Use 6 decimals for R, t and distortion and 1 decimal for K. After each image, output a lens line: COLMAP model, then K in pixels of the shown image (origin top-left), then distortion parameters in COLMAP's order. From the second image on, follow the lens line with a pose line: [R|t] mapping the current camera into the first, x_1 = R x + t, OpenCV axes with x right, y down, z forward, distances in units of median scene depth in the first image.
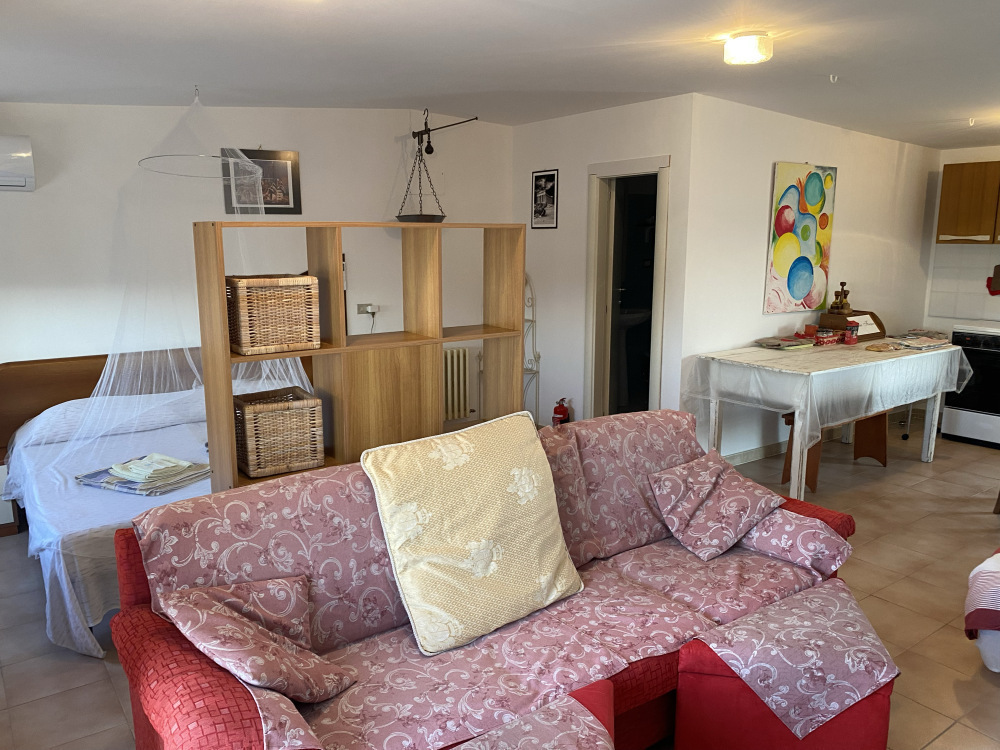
lens RADIAL K [[764.0, 0, 489.0], [0, 764.0, 378.4], [0, 0, 1]] dist [0.042099, -0.062862]
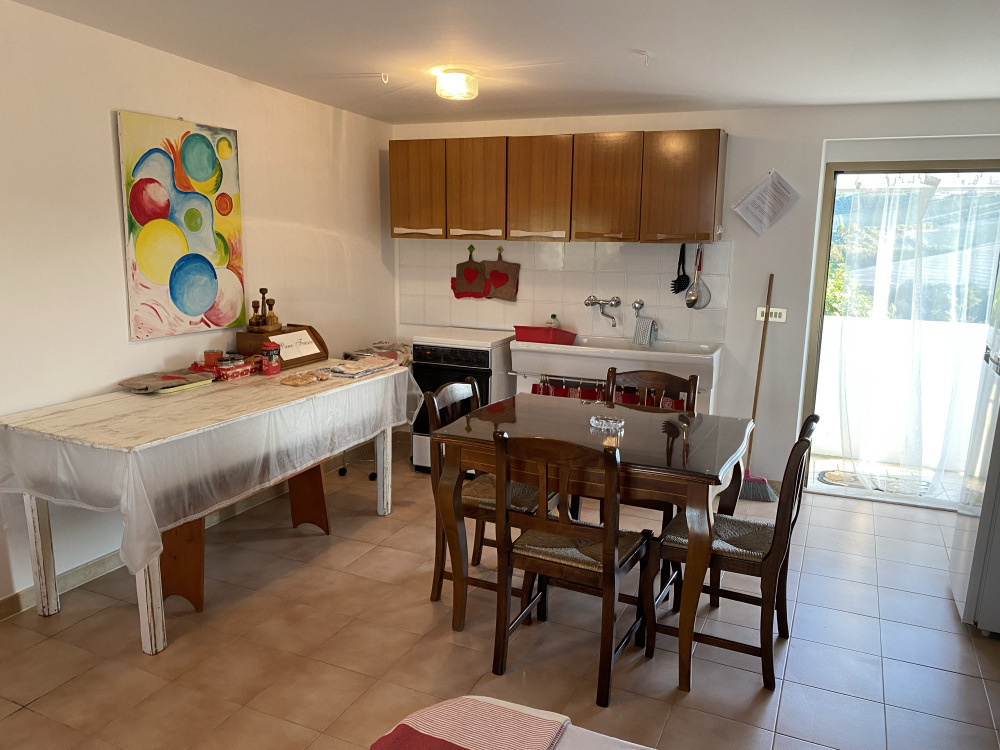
lens RADIAL K [[764.0, 0, 495.4], [0, 764.0, 377.5], [0, 0, 1]] dist [0.042099, -0.062862]
pose [[0.866840, -0.081071, 0.491951, 0.292307], [0.076459, 0.996636, 0.029516, -0.046035], [-0.492688, 0.012028, 0.870123, 0.257020]]
